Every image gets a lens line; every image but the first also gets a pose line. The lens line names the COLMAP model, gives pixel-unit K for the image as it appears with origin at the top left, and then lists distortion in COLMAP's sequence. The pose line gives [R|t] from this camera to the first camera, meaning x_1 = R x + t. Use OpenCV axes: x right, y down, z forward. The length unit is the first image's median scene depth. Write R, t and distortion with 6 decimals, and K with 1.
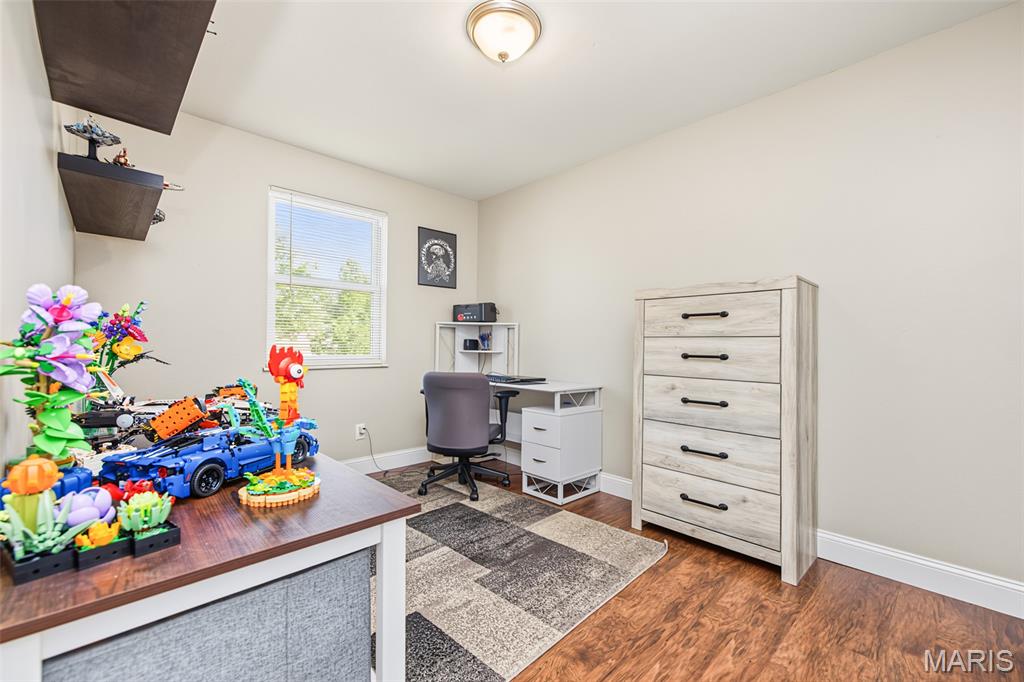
lens RADIAL K [[435.0, 0, 512.0], [0, 435.0, 341.0], [0, 0, 1]] dist [0.021937, -0.000022]
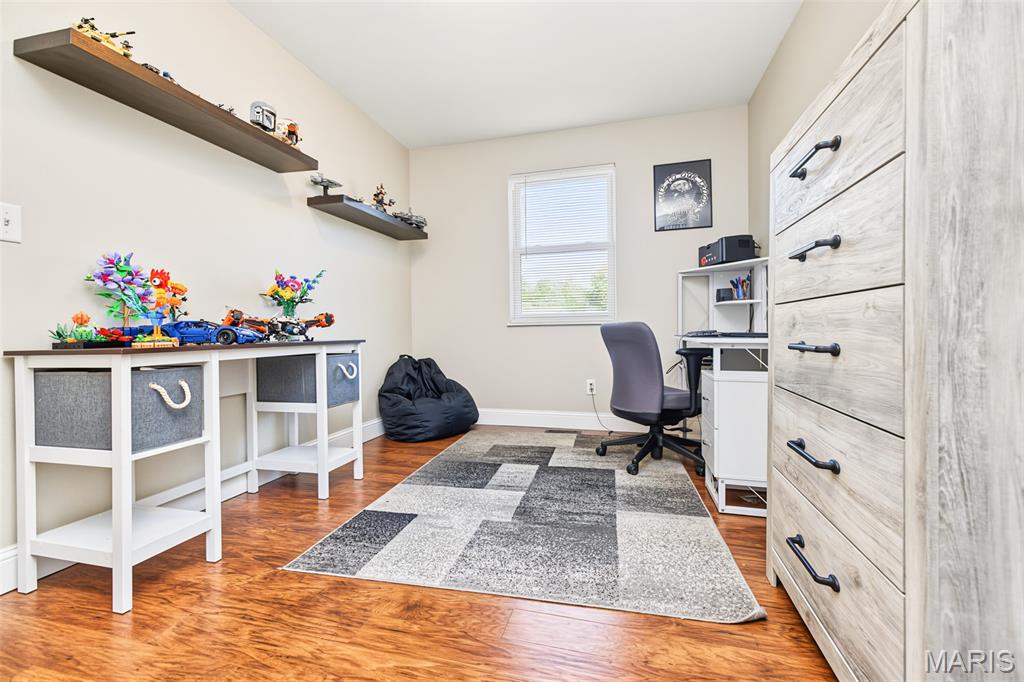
lens RADIAL K [[438.3, 0, 510.7], [0, 438.3, 336.2], [0, 0, 1]] dist [0.010741, -0.000204]
pose [[0.509443, -0.005730, -0.860485, 0.538027], [0.023951, 0.999685, 0.007523, 0.092202], [0.860171, -0.024442, 0.509420, 0.387078]]
